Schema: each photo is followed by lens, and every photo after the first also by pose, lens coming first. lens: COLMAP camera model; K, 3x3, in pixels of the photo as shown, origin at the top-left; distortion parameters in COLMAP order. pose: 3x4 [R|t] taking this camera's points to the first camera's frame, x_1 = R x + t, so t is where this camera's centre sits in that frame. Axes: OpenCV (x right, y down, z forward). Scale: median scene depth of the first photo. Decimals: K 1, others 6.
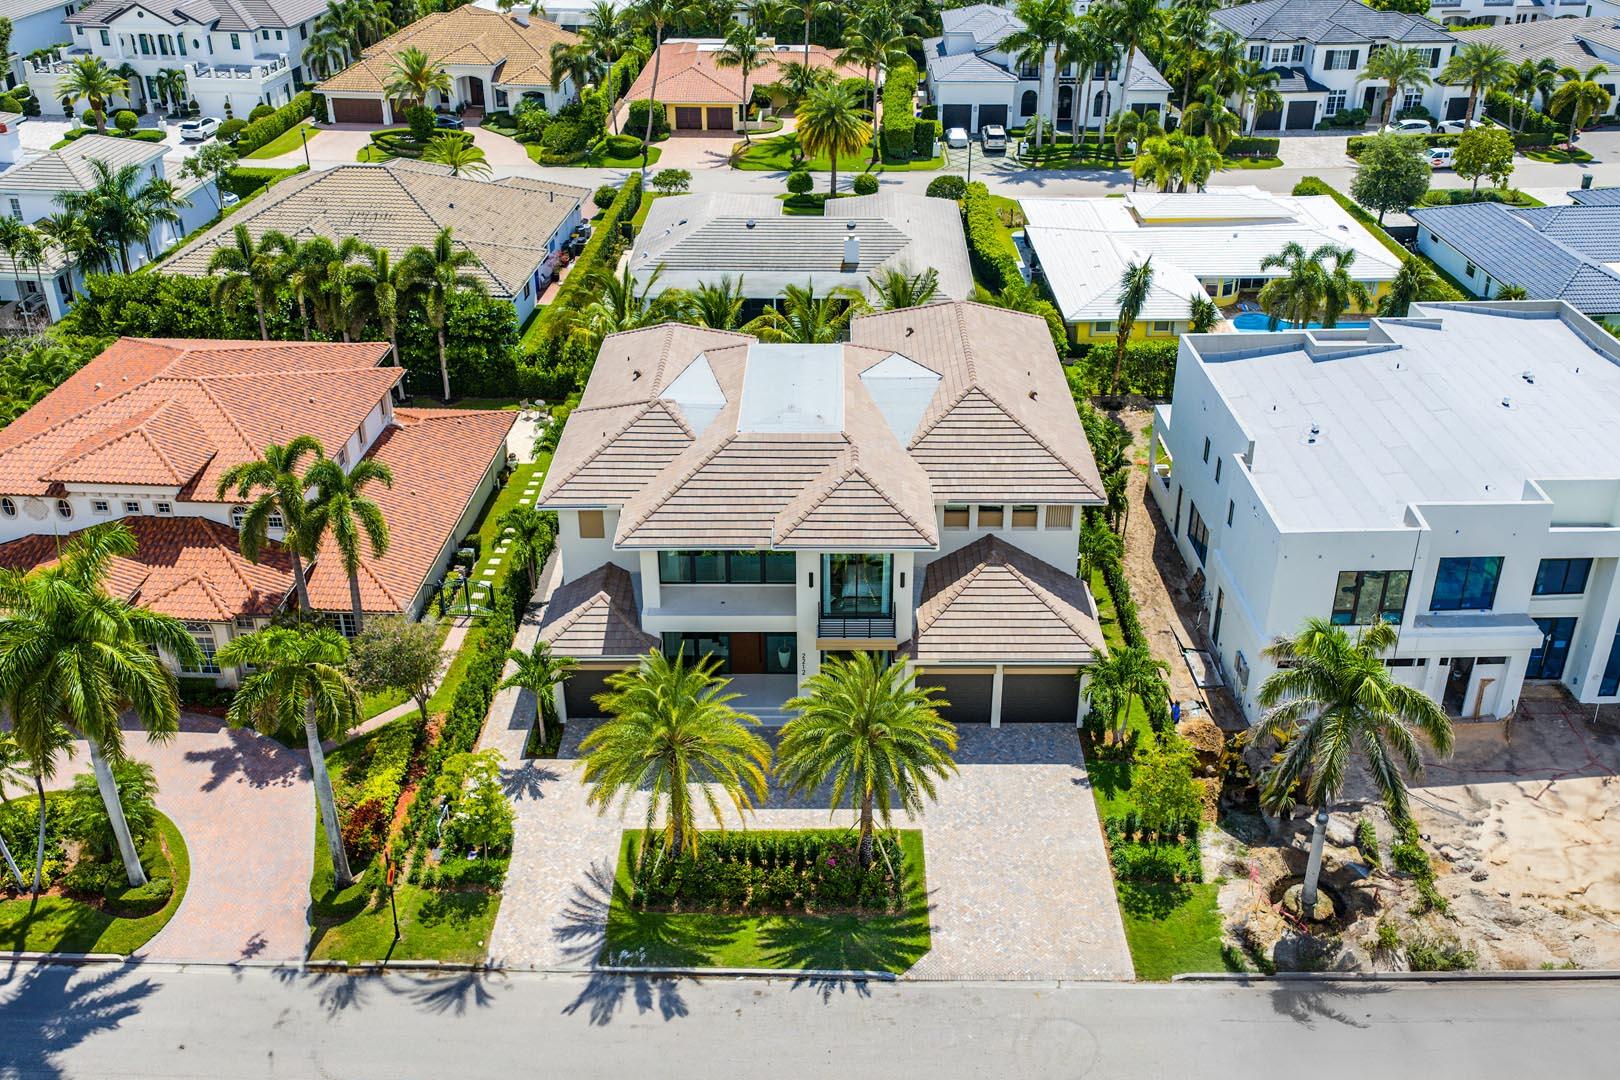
lens RADIAL K [[1230.2, 0, 817.2], [0, 1230.2, 488.3], [0, 0, 1]] dist [0.023224, -0.002762]
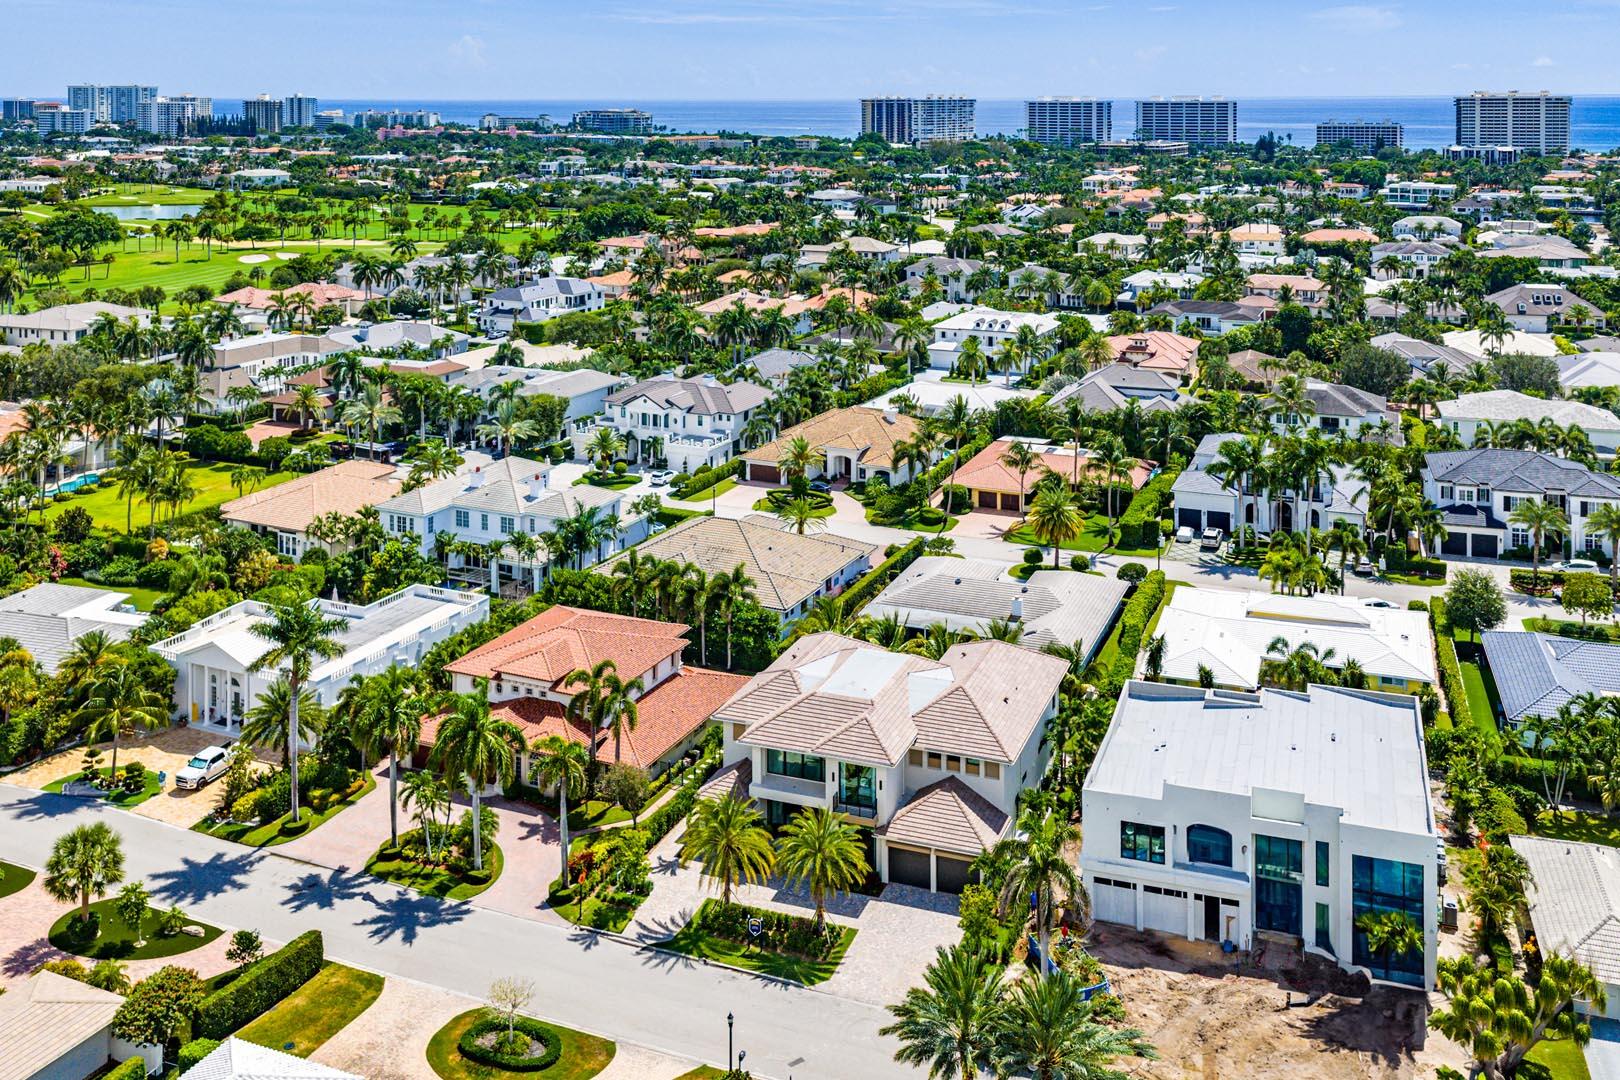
lens RADIAL K [[1230.2, 0, 817.2], [0, 1230.2, 488.3], [0, 0, 1]] dist [0.023224, -0.002762]
pose [[0.930088, 0.083587, -0.357700, 0.270973], [-0.178002, 0.954358, -0.239824, 0.050436], [0.321328, 0.286729, 0.902516, -0.345744]]
